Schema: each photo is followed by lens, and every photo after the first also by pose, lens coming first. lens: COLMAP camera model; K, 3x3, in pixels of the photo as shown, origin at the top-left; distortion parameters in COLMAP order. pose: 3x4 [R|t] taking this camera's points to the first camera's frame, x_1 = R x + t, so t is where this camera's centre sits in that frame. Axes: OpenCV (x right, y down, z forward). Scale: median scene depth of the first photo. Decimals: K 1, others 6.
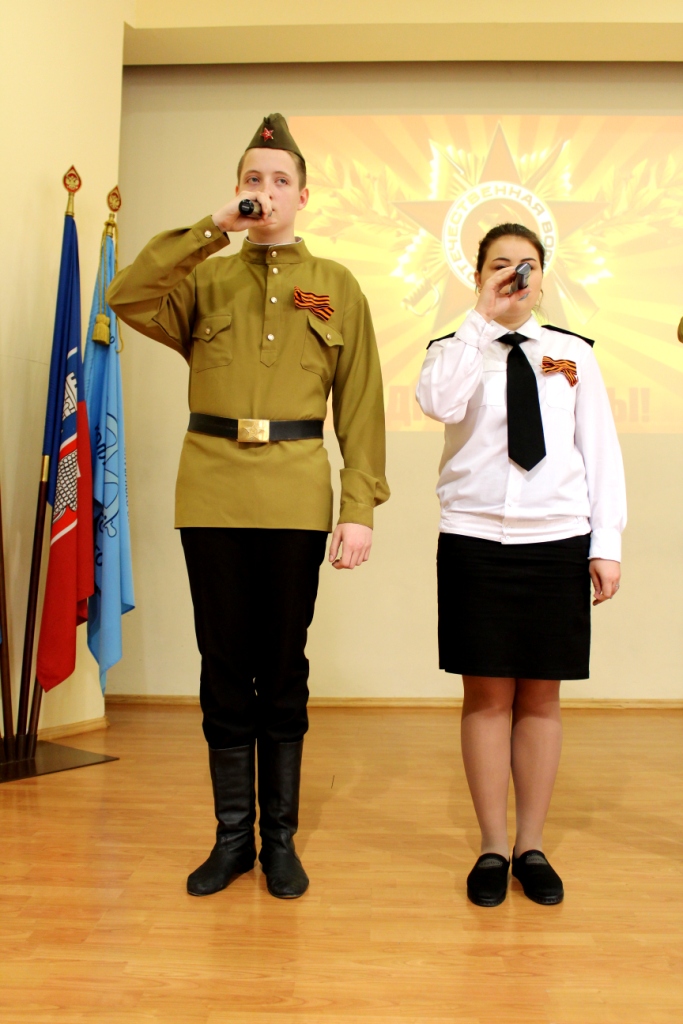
lens RADIAL K [[1015.4, 0, 341.5], [0, 1015.4, 512.0], [0, 0, 1]] dist [-0.074326, 0.002703]
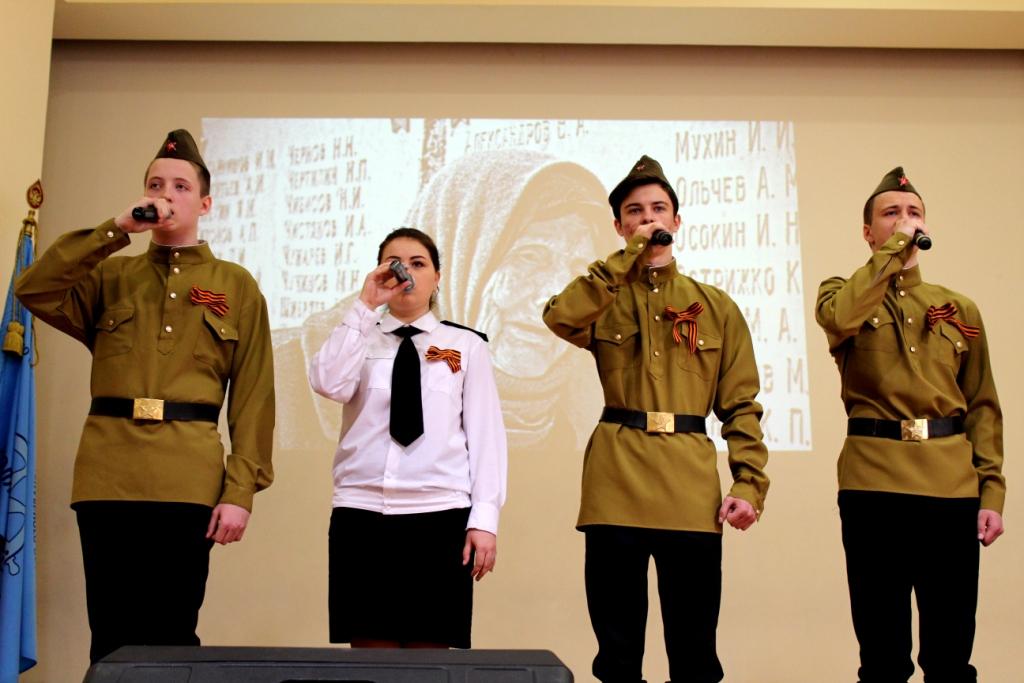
lens RADIAL K [[1532.9, 0, 512.0], [0, 1532.9, 341.5], [0, 0, 1]] dist [0.351684, -1.243983]
pose [[0.997539, 0.000126, 0.070111, 0.172760], [0.013961, 0.979614, -0.200403, 0.175617], [-0.068707, 0.200889, 0.977202, -0.633333]]
